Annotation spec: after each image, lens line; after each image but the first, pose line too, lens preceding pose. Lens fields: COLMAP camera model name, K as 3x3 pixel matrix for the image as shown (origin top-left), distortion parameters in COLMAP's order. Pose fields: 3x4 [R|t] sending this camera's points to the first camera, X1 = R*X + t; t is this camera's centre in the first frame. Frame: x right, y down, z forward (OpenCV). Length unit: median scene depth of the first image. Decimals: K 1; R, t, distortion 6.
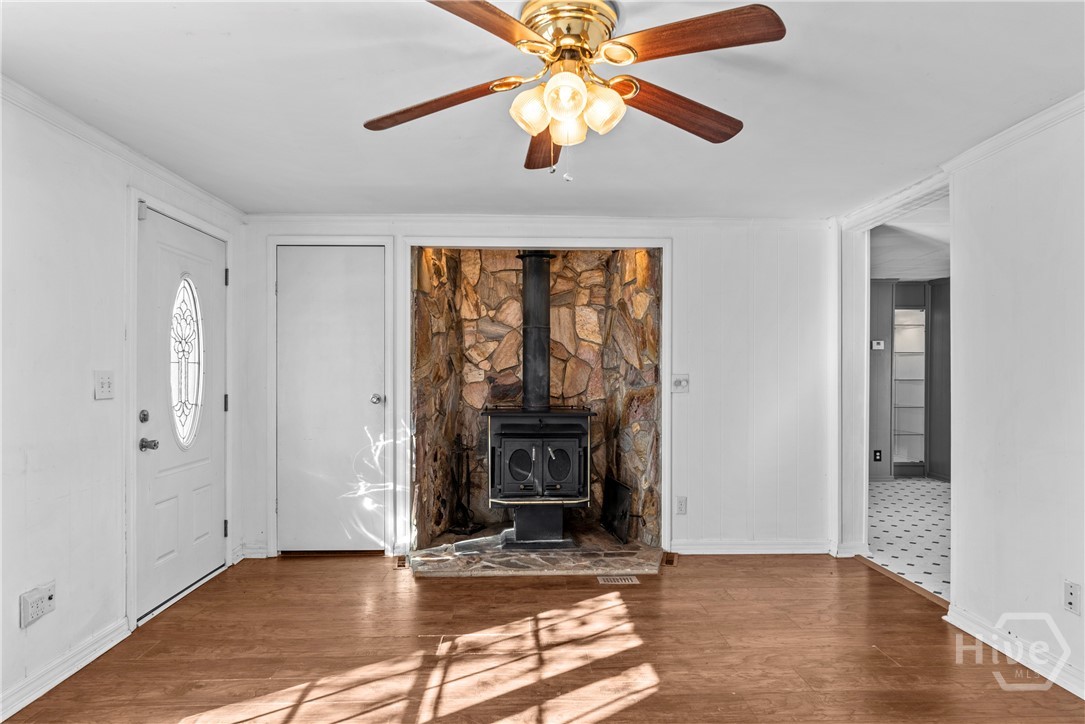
lens RADIAL K [[630.8, 0, 541.6], [0, 630.8, 384.0], [0, 0, 1]] dist [-0.000276, 0.000314]
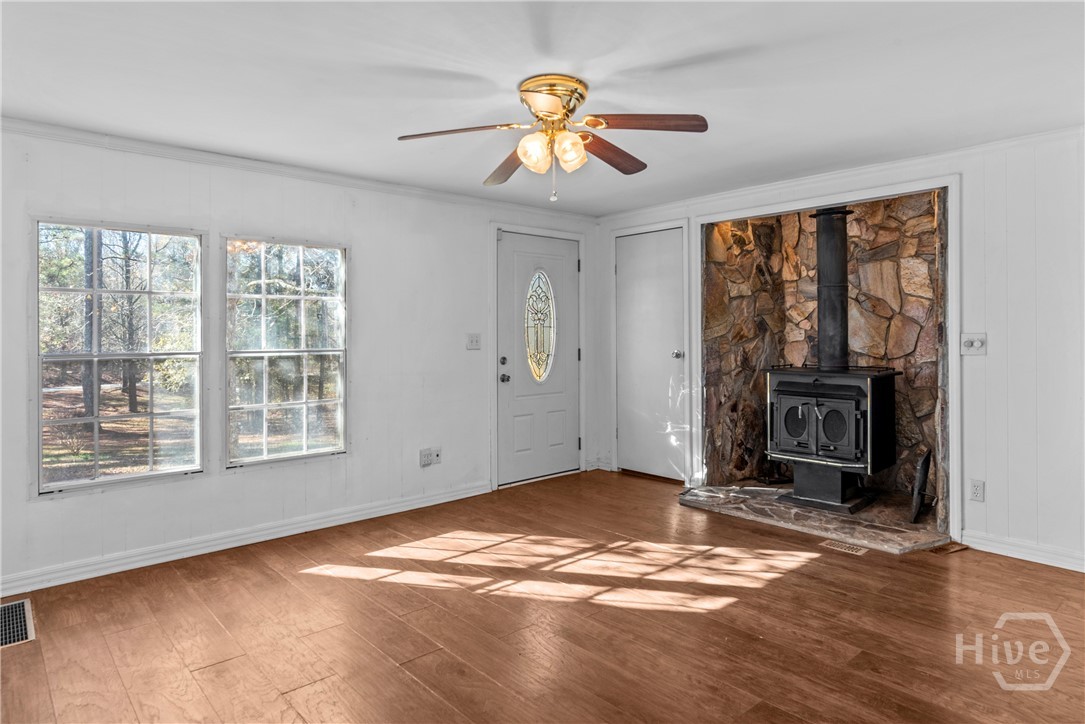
lens RADIAL K [[633.8, 0, 546.3], [0, 633.8, 340.6], [0, 0, 1]] dist [0.000157, 0.000609]
pose [[0.644640, 0.005131, -0.764469, 0.497490], [-0.007610, 0.999971, 0.000294, -0.001256], [0.764448, 0.005628, 0.644661, 0.024225]]
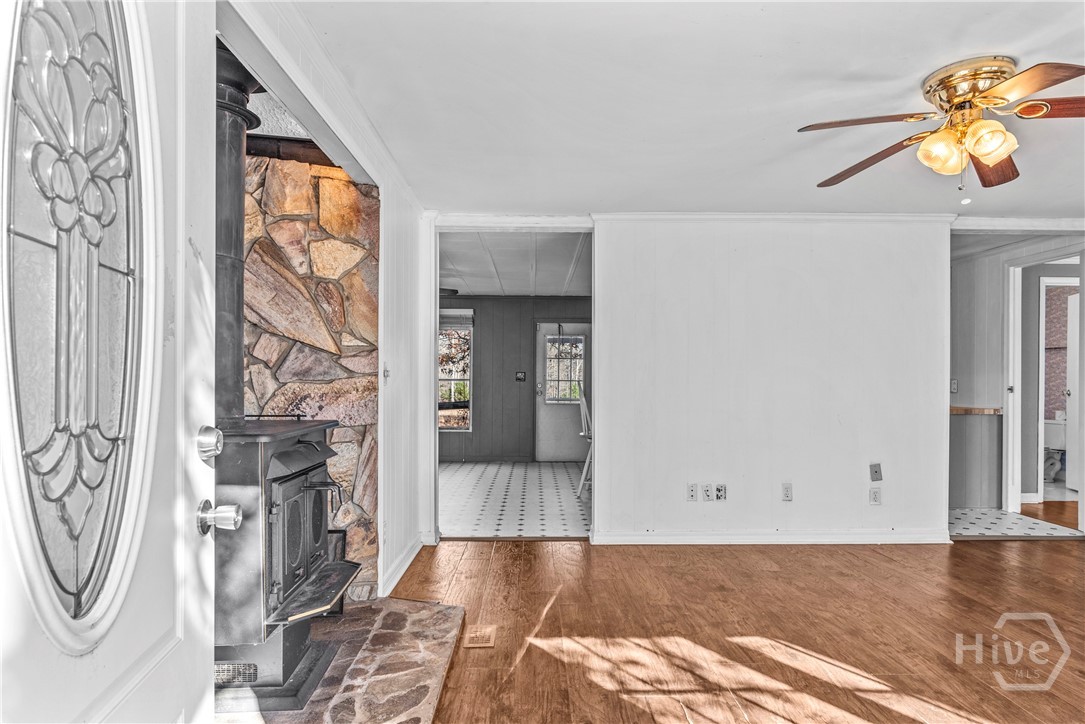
lens RADIAL K [[634.6, 0, 544.8], [0, 634.6, 386.3], [0, 0, 1]] dist [-0.000462, 0.000460]
pose [[0.014503, -0.007720, 0.999865, -0.546921], [0.013496, 0.999881, 0.007525, 0.011418], [-0.999804, 0.013385, 0.014605, 0.799977]]
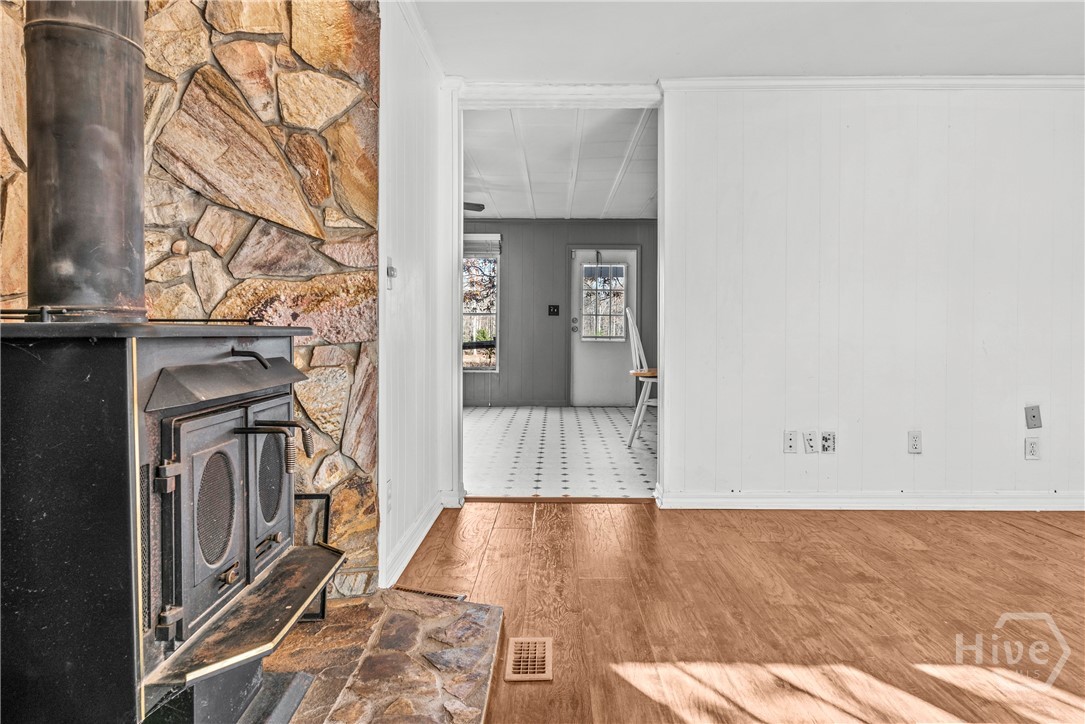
lens RADIAL K [[633.8, 0, 546.3], [0, 633.8, 340.6], [0, 0, 1]] dist [0.000157, 0.000609]
pose [[0.045416, -0.015482, 0.998848, -0.320332], [0.013290, 0.999801, 0.014892, 0.051635], [-0.998880, 0.012598, 0.045612, 0.845524]]
